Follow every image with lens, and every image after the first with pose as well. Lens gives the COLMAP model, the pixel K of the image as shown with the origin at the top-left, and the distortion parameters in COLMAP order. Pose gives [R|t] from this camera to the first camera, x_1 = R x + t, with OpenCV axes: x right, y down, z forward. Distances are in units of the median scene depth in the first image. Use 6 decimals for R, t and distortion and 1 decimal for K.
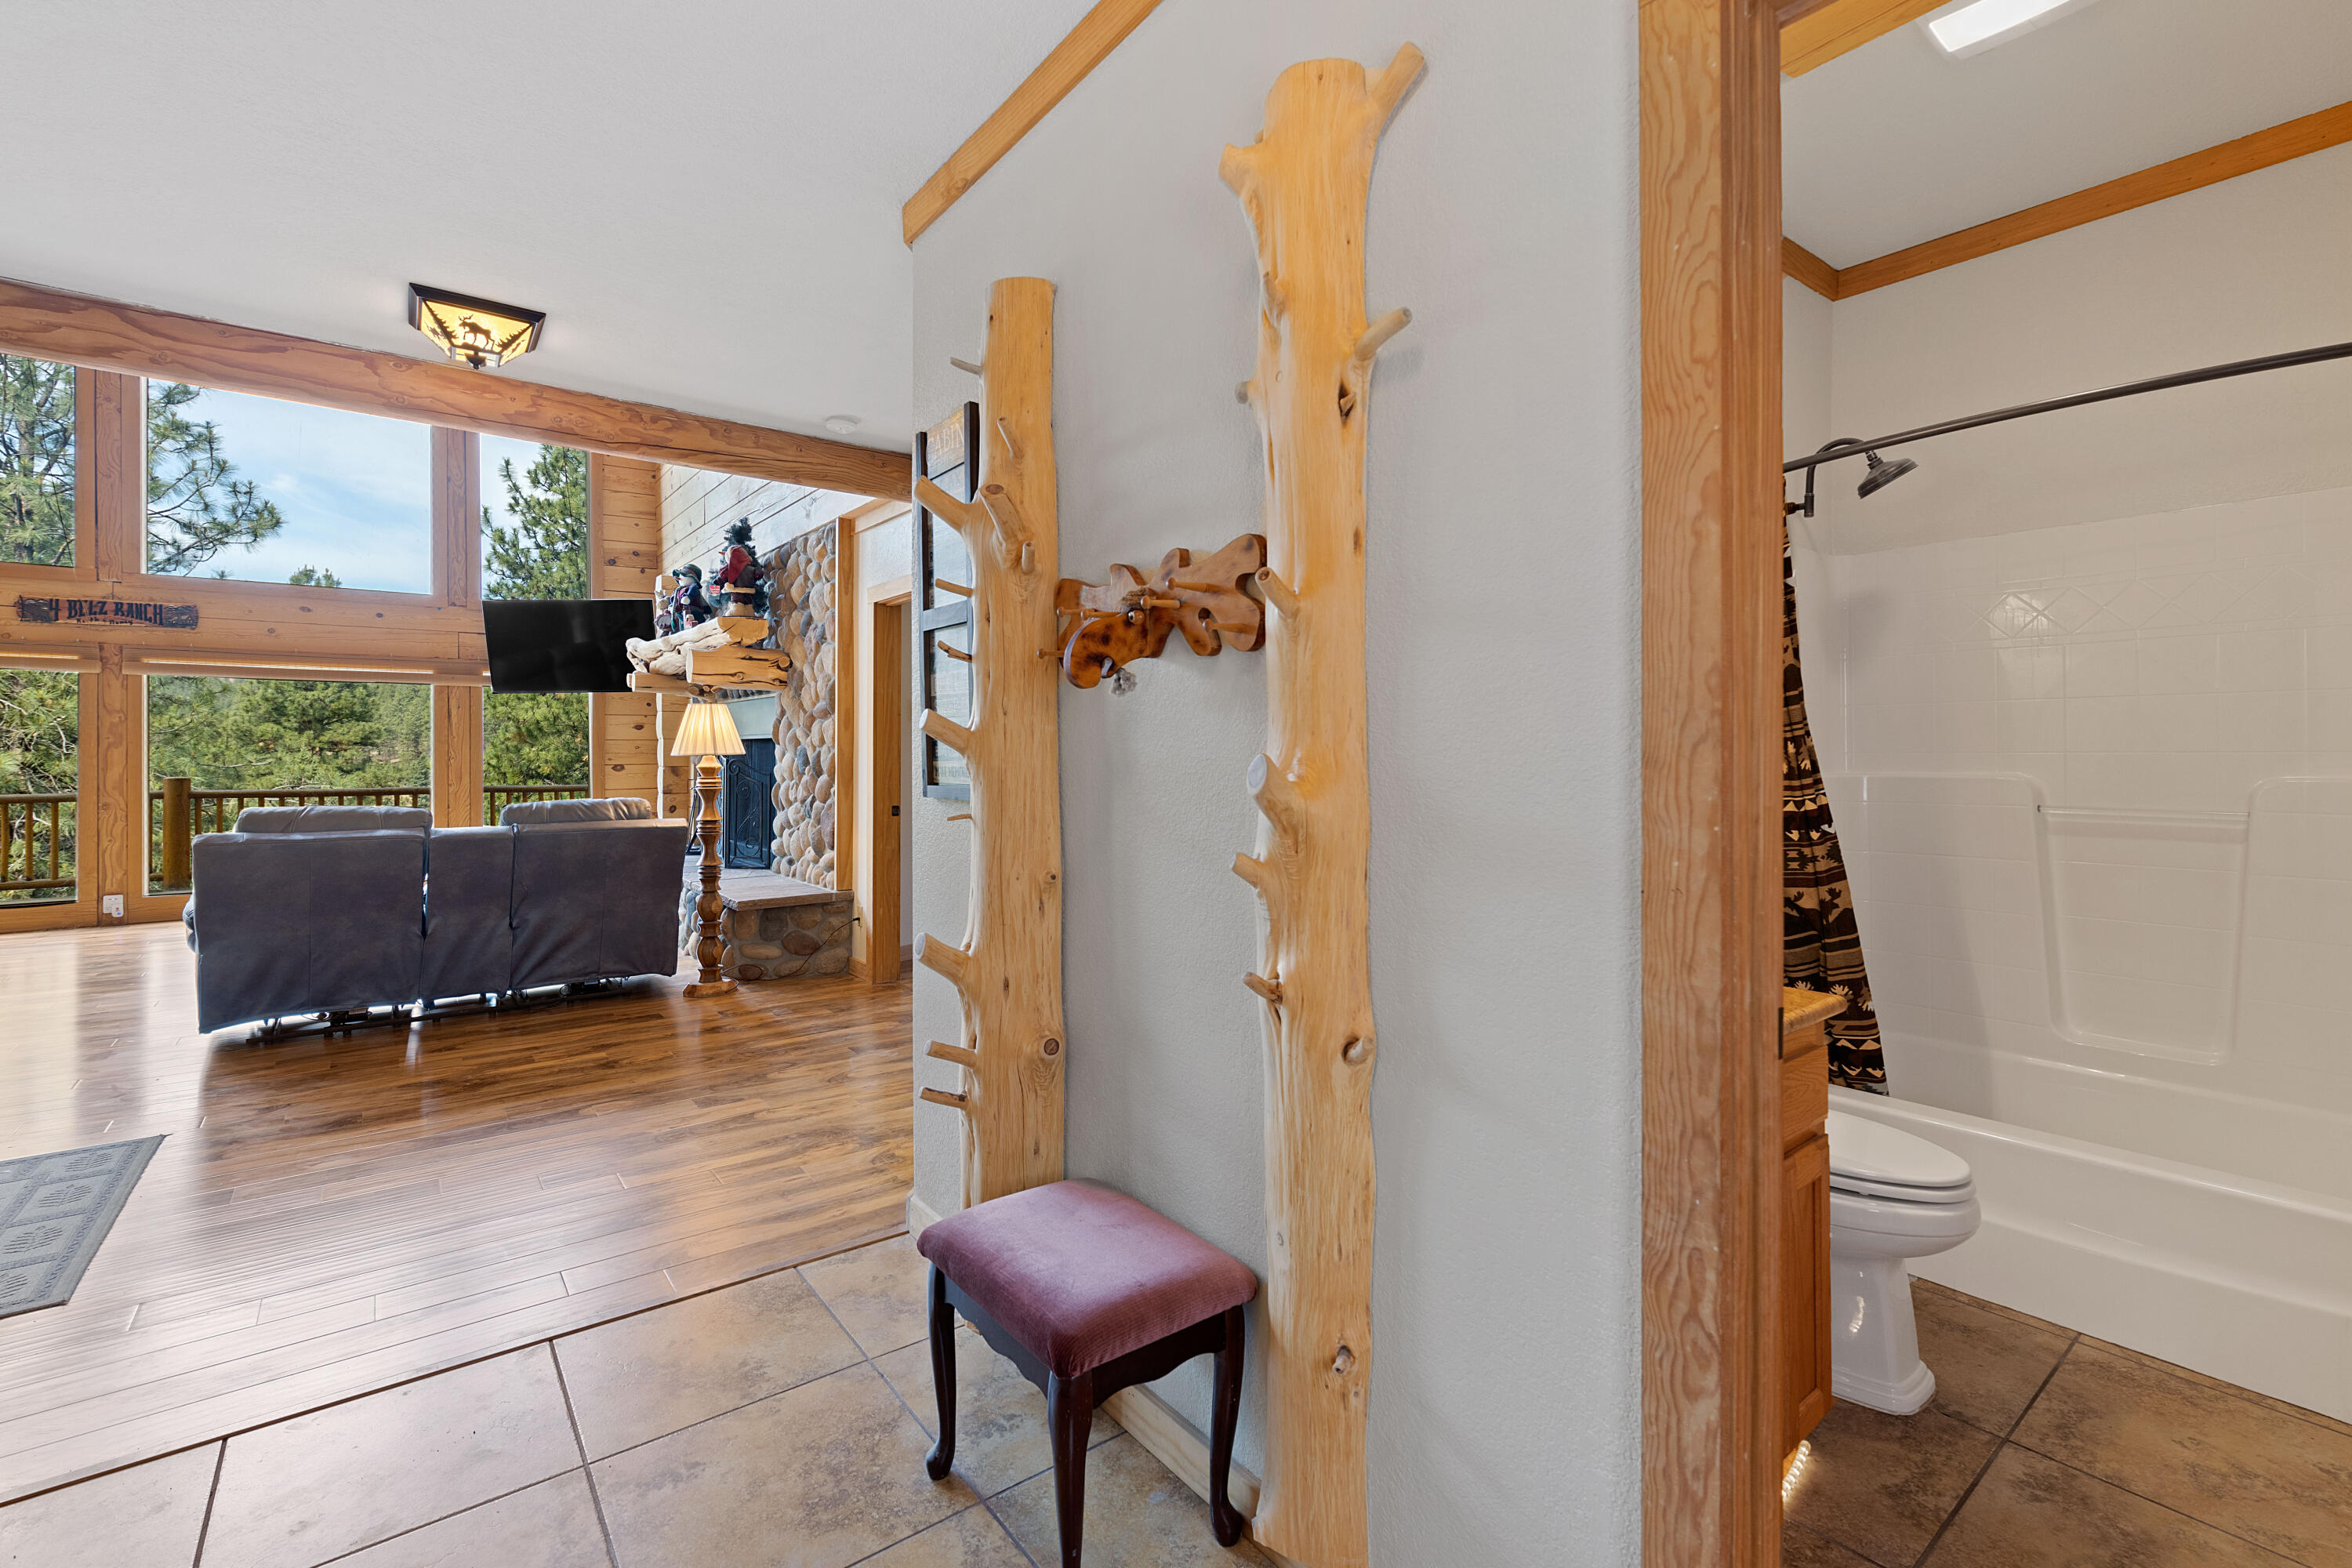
lens RADIAL K [[1011.7, 0, 1177.5], [0, 1011.7, 745.8], [0, 0, 1]] dist [0.001626, -0.000913]
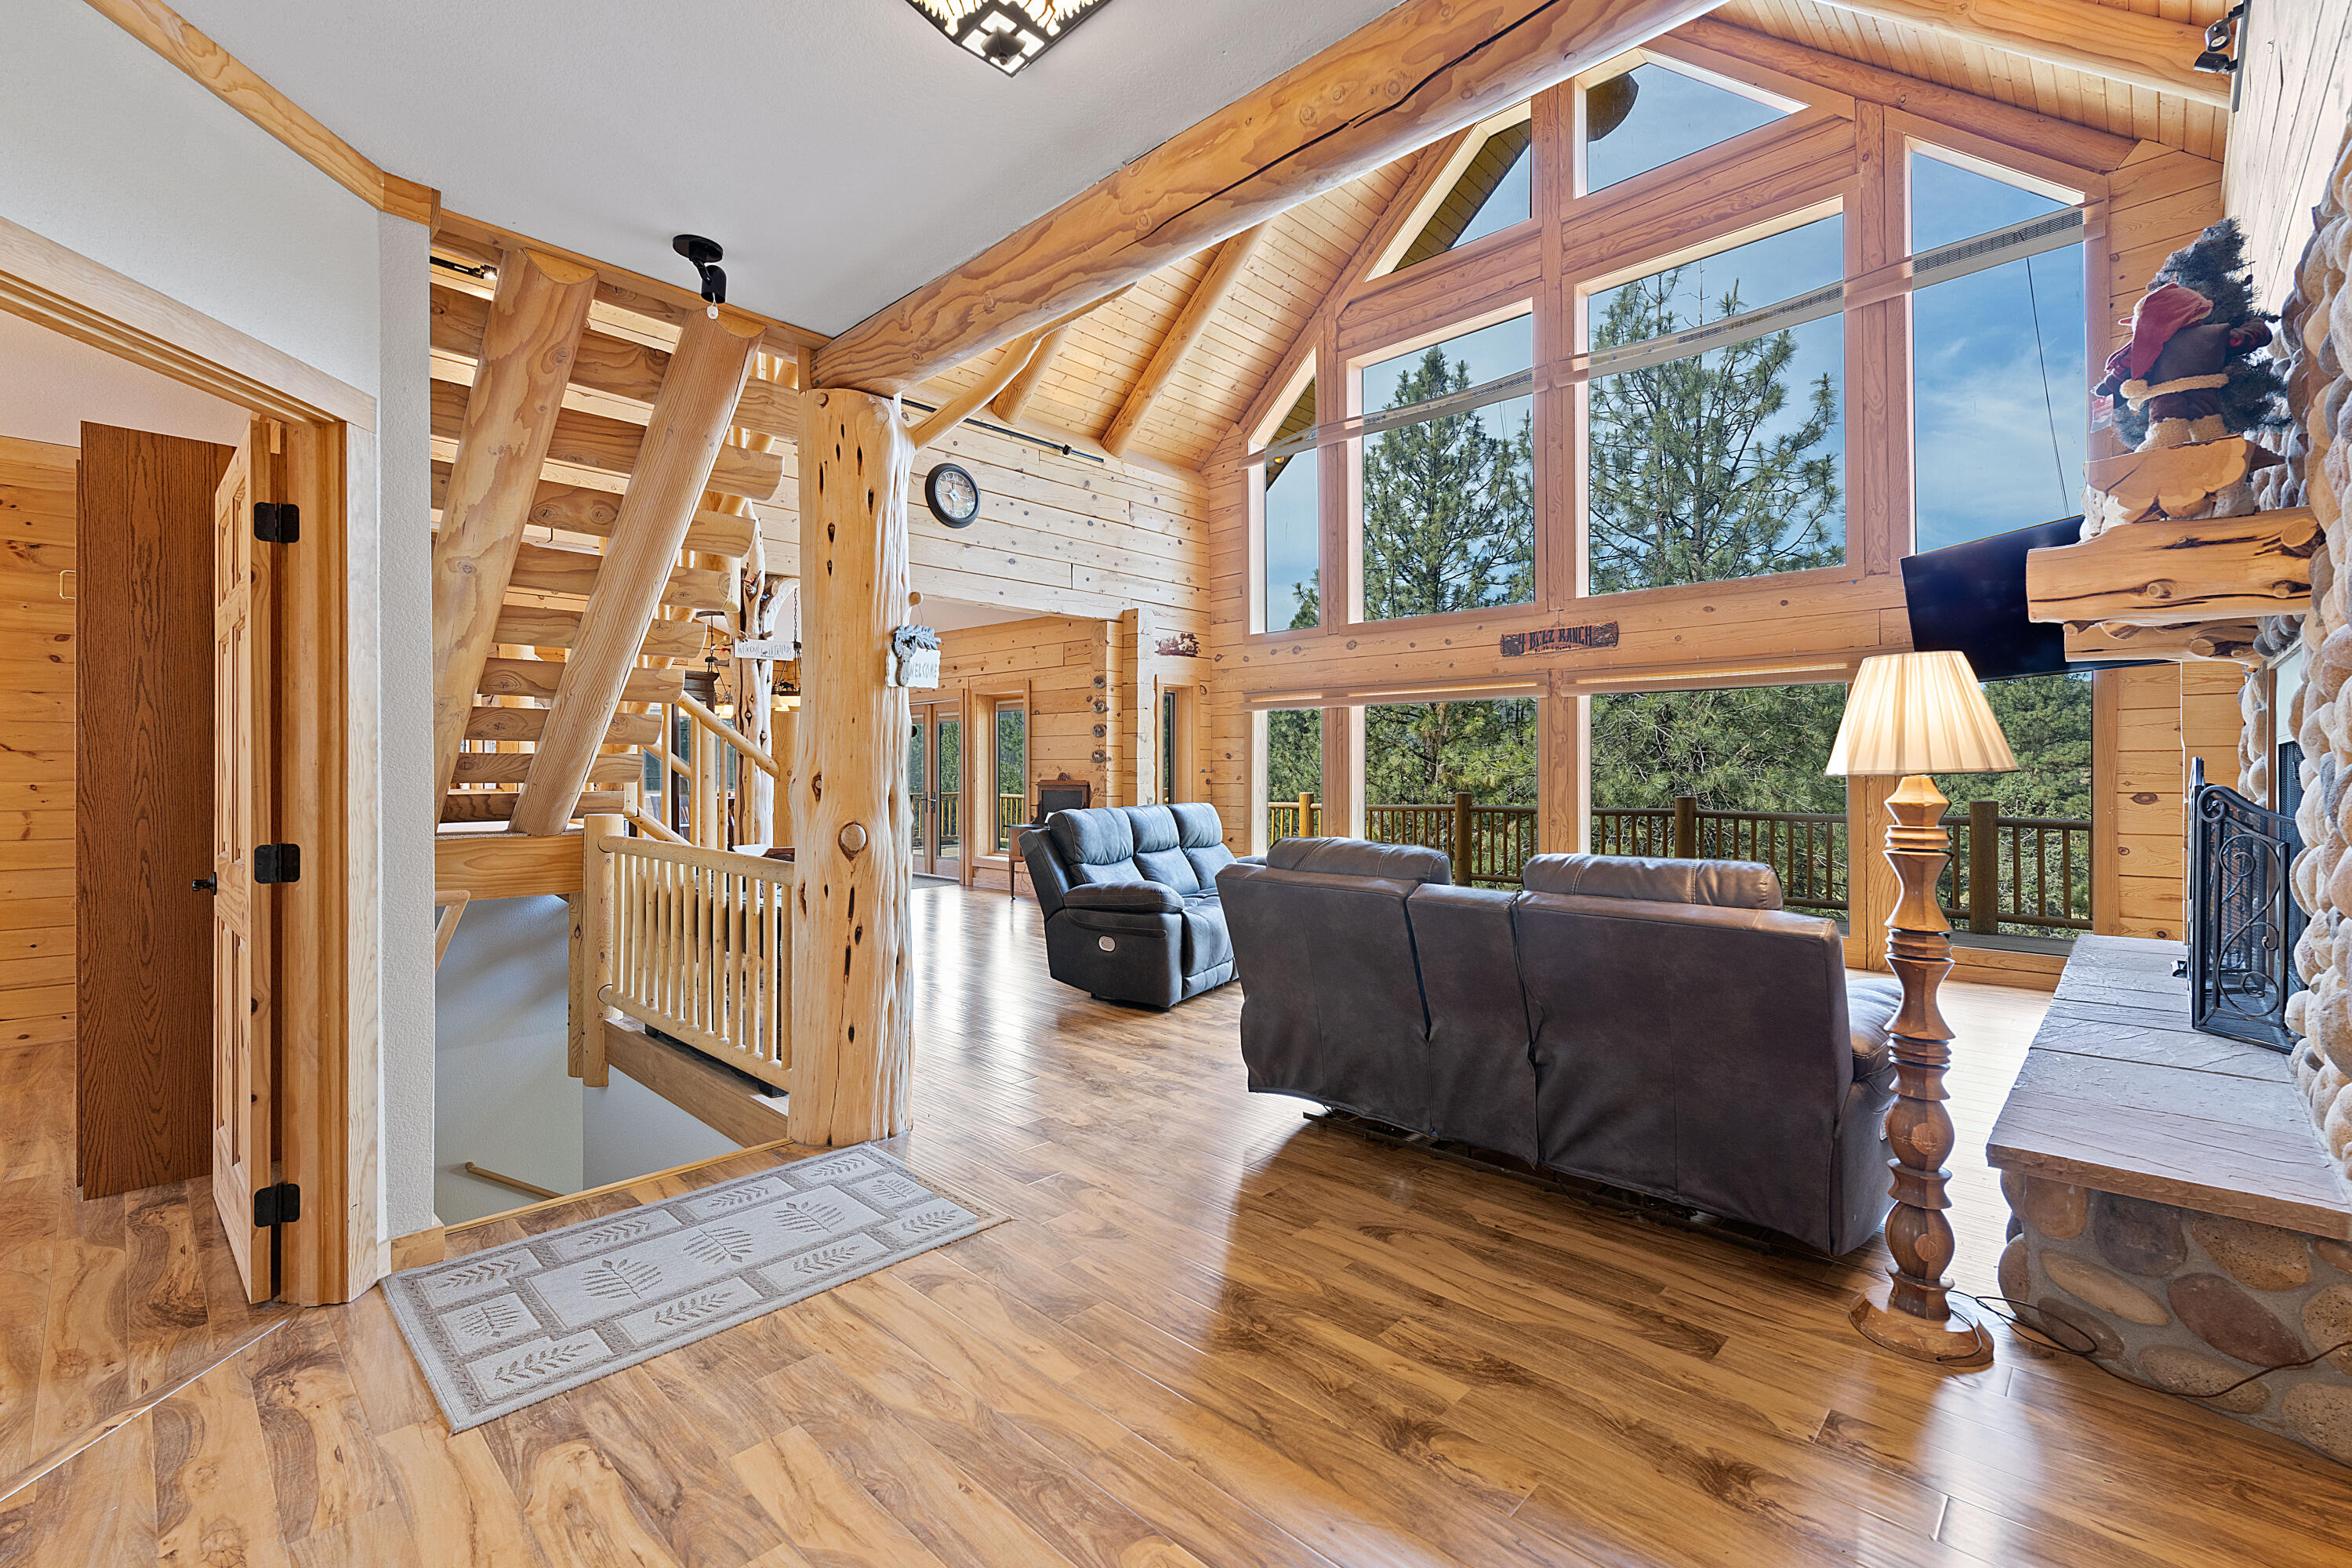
lens RADIAL K [[1011.7, 0, 1181.9], [0, 1011.7, 769.6], [0, 0, 1]] dist [0.001626, -0.000913]
pose [[0.144096, -0.002425, -0.989561, -0.077418], [0.004305, 0.999989, -0.001824, 0.005710], [0.989554, -0.003998, 0.144104, 0.570118]]
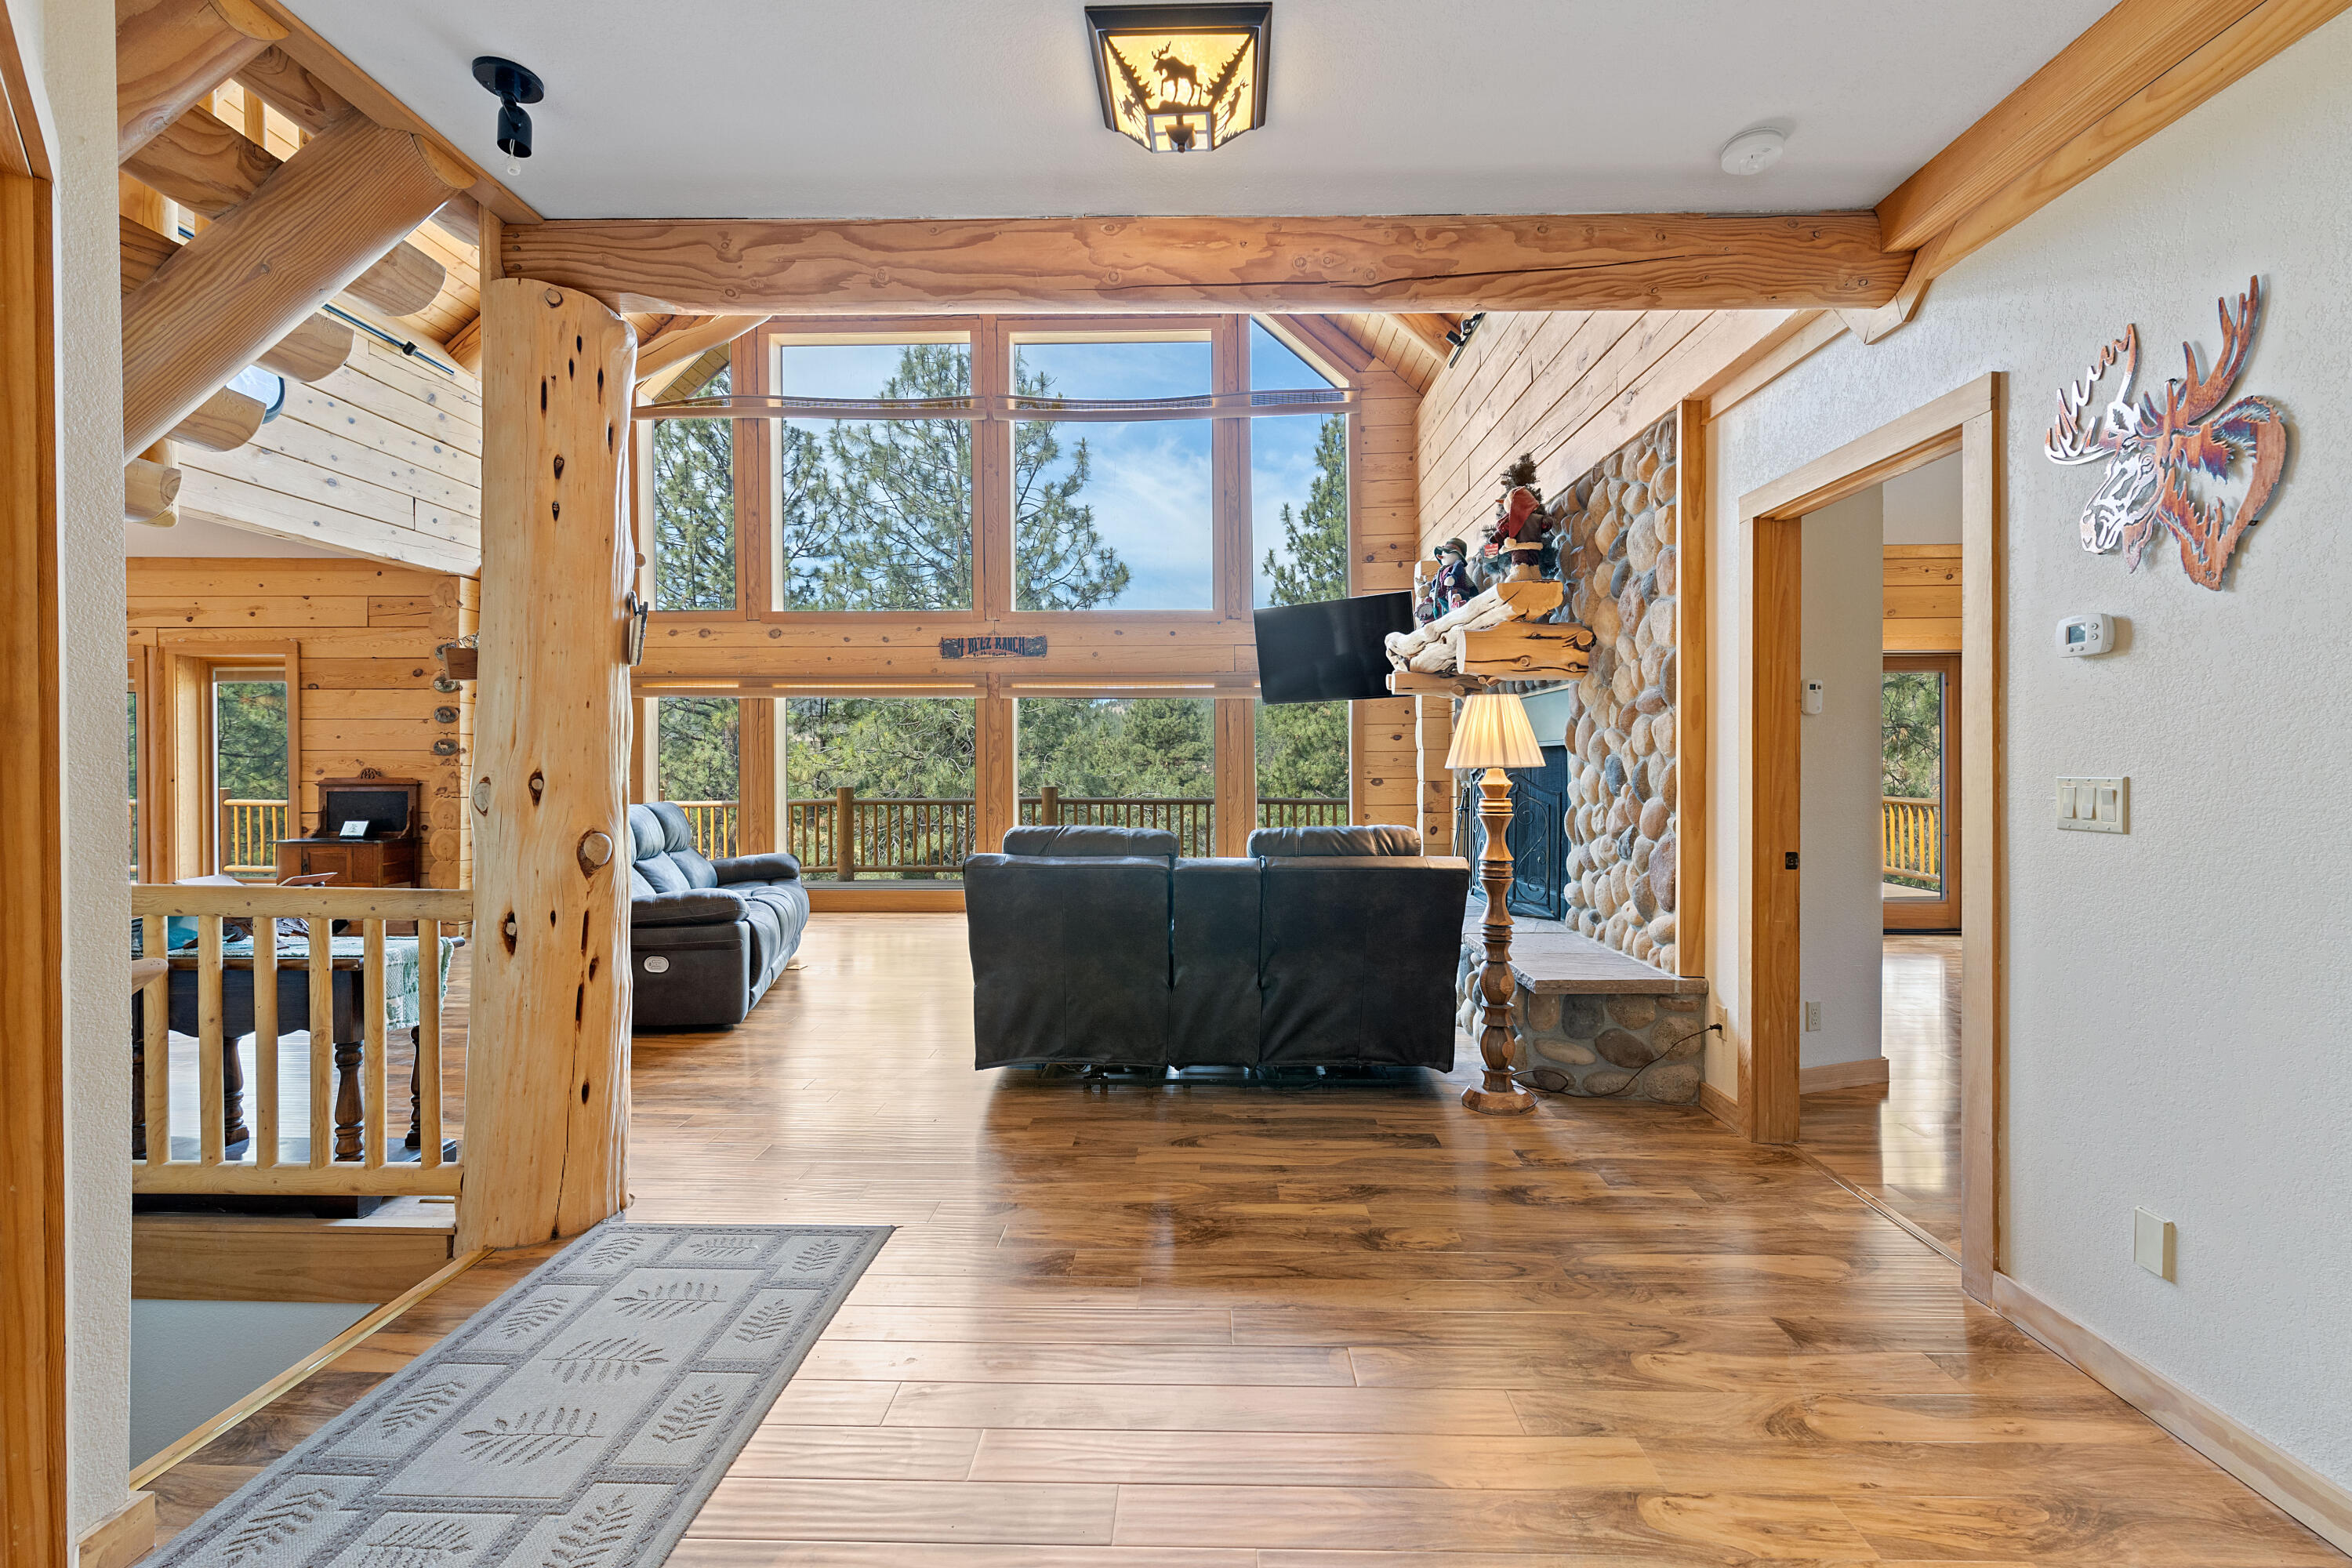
lens RADIAL K [[1011.7, 0, 1188.5], [0, 1011.7, 767.2], [0, 0, 1]] dist [0.001626, -0.000913]
pose [[0.773513, 0.000092, -0.633781, -0.163461], [0.004773, 0.999971, 0.005972, 0.003300], [0.633763, -0.007644, 0.773490, 0.288291]]
